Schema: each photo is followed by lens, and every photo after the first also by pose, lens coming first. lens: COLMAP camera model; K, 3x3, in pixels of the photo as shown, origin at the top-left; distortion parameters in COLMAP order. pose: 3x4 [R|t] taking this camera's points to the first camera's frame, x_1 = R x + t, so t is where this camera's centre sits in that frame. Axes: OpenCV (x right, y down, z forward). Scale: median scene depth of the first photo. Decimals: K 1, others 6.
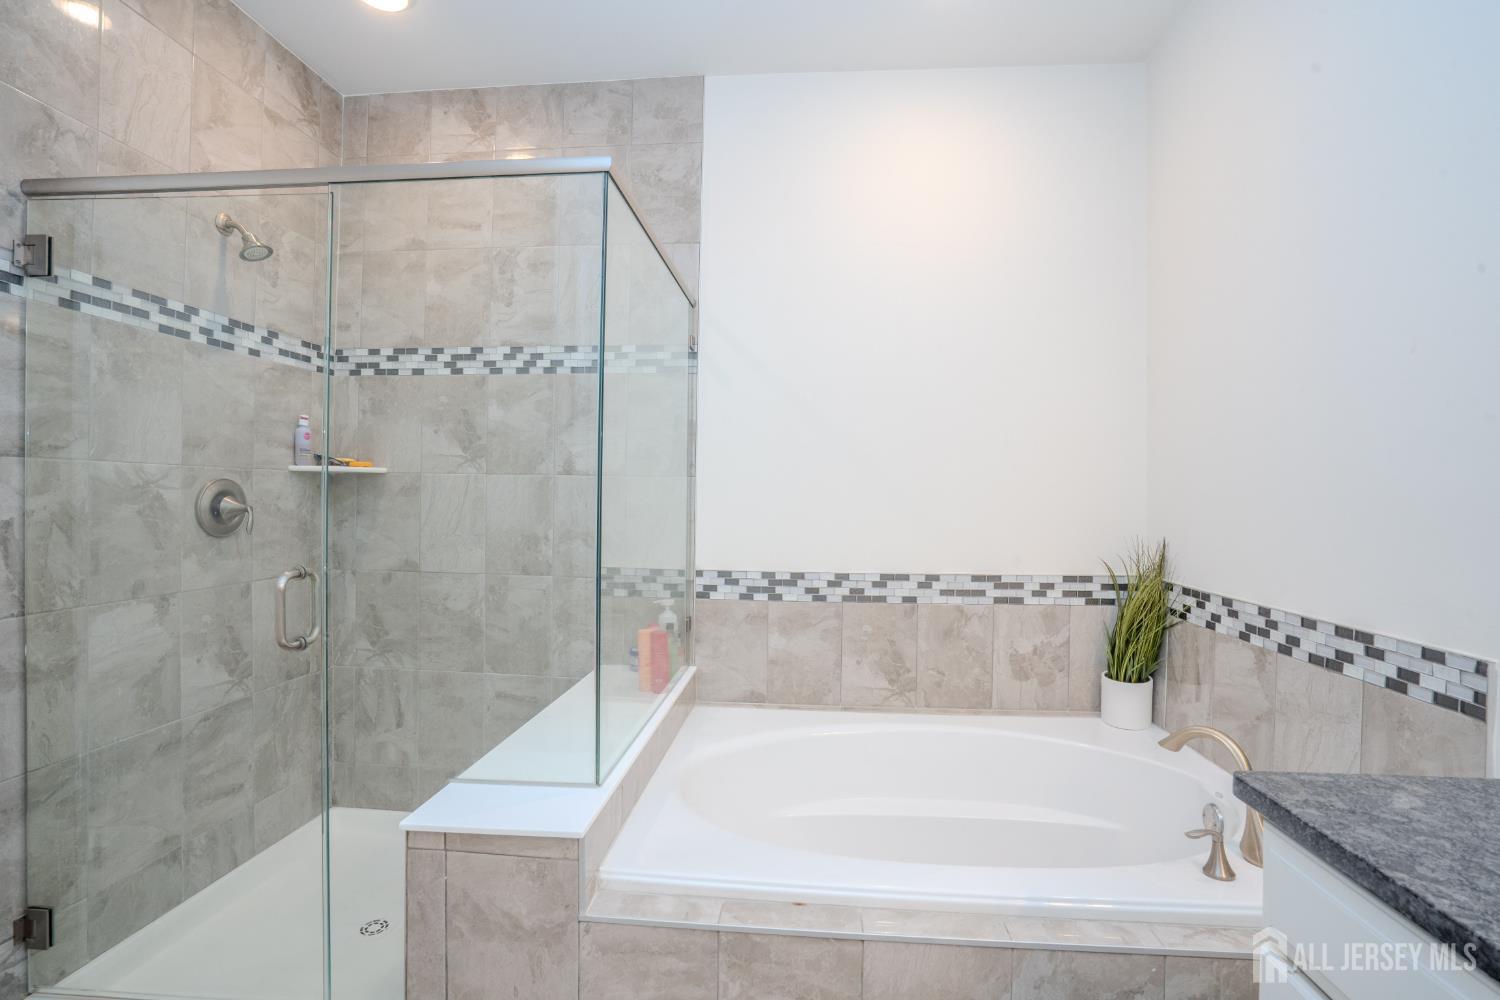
lens RADIAL K [[685.1, 0, 753.7], [0, 685.1, 496.2], [0, 0, 1]] dist [-0.035752, 0.011761]
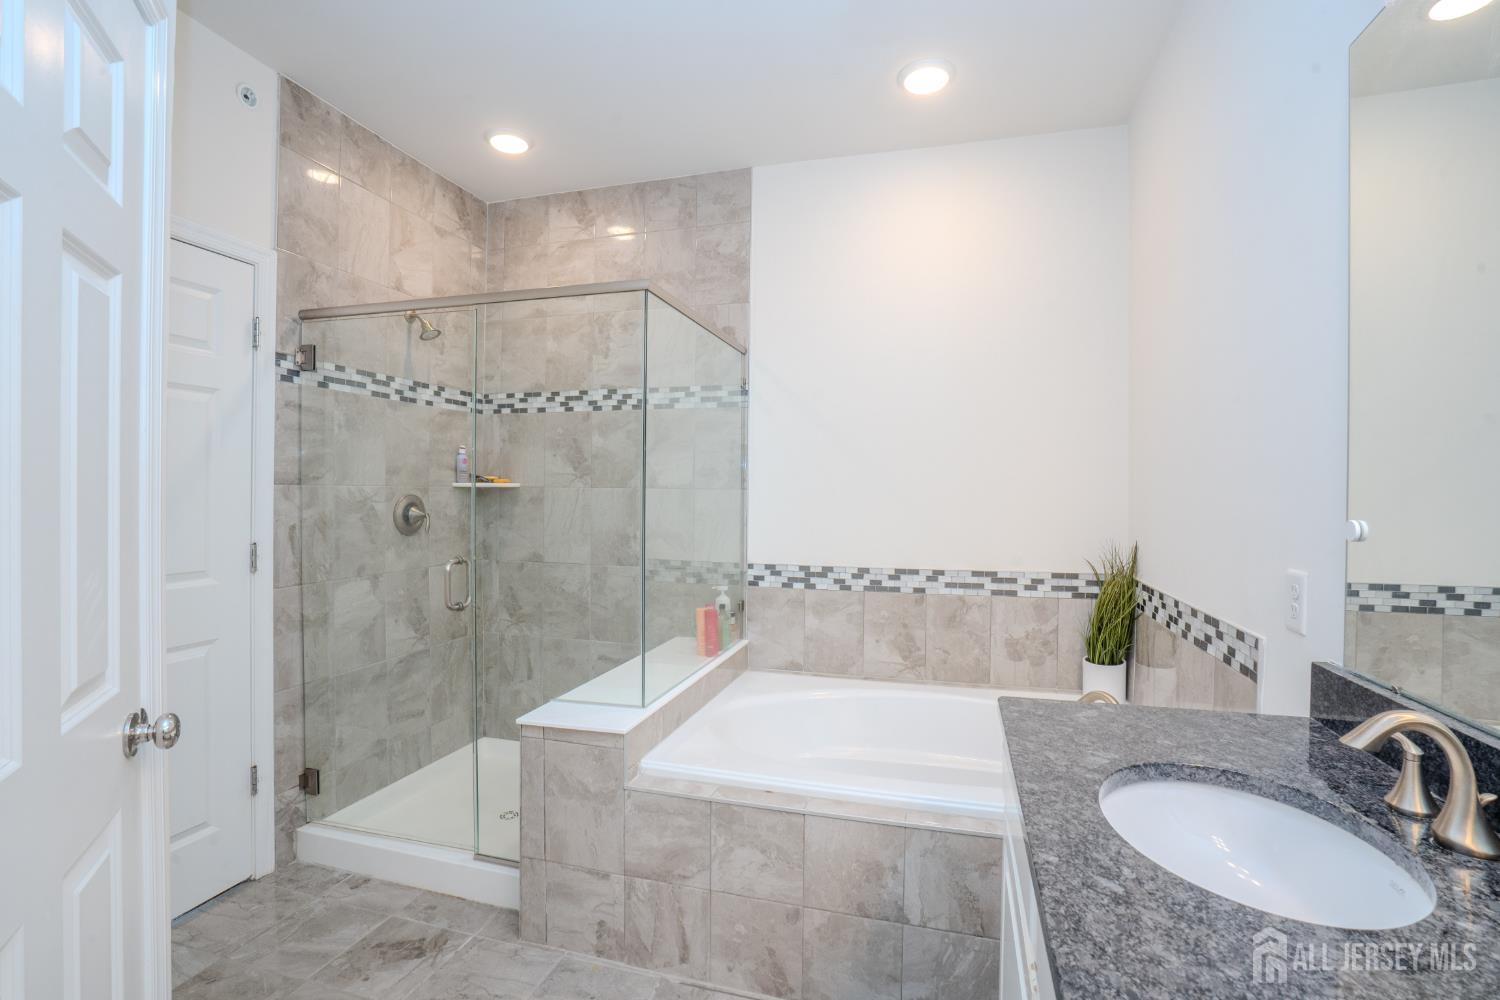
lens RADIAL K [[685.1, 0, 754.0], [0, 685.1, 493.9], [0, 0, 1]] dist [-0.035752, 0.011761]
pose [[0.982420, -0.004074, -0.186640, 0.178290], [0.004608, 0.999986, 0.002425, -0.024966], [0.186628, -0.003243, 0.982425, -0.254699]]
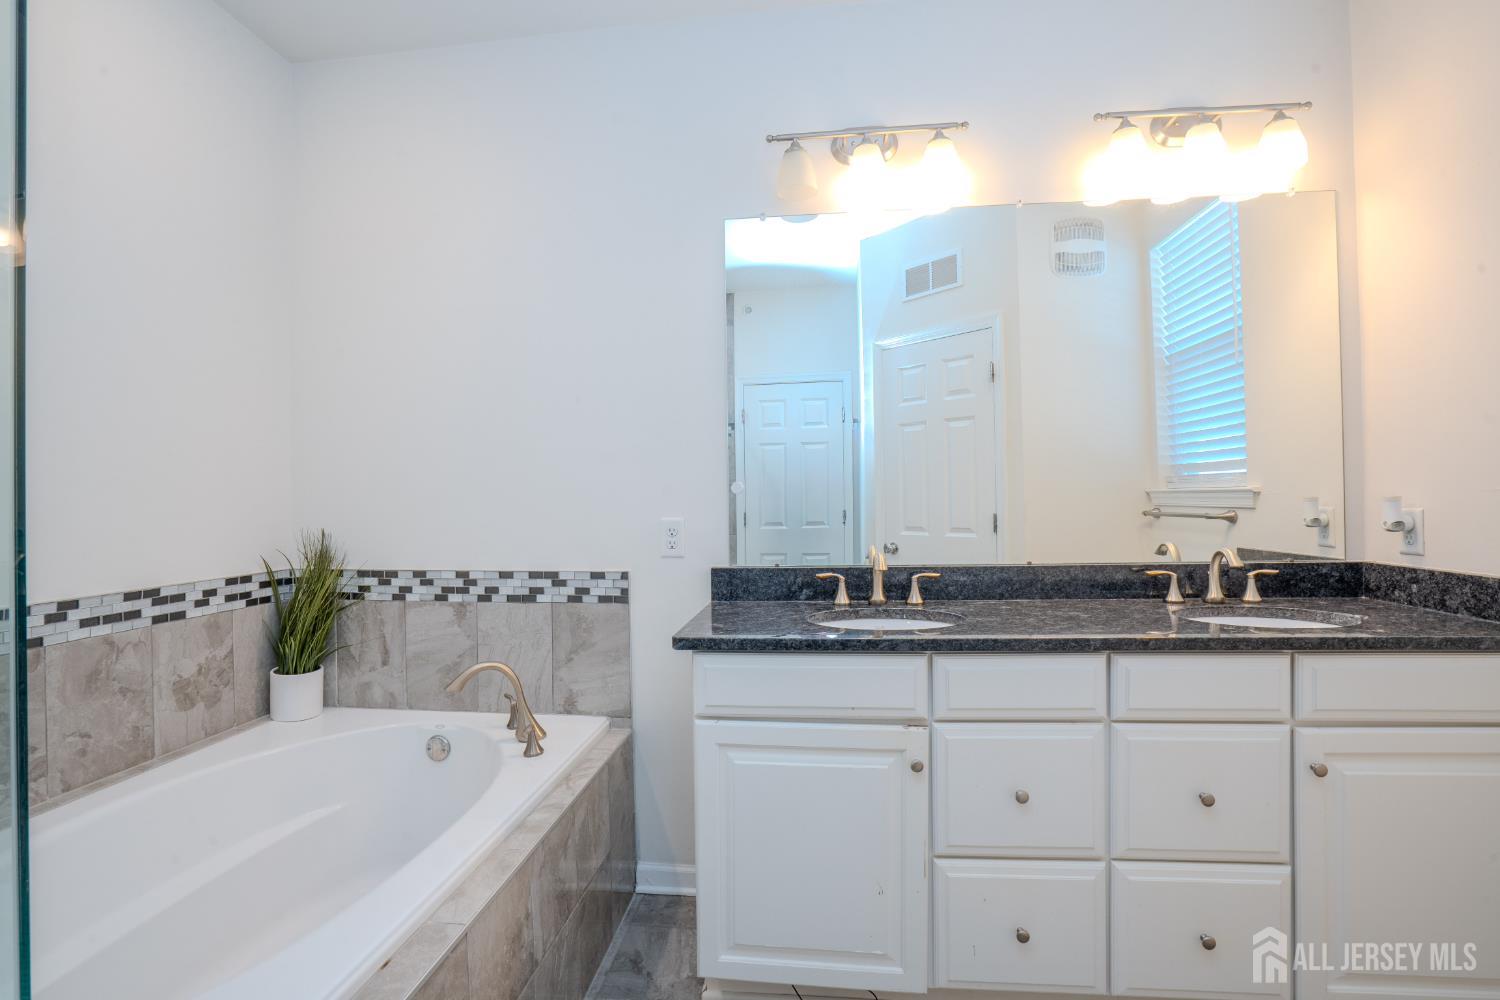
lens RADIAL K [[685.1, 0, 735.7], [0, 685.1, 501.1], [0, 0, 1]] dist [-0.035752, 0.011761]
pose [[0.045855, -0.009569, 0.998902, -0.418205], [0.013469, 0.999869, 0.008960, 0.016374], [-0.998857, 0.013044, 0.045978, 0.297686]]
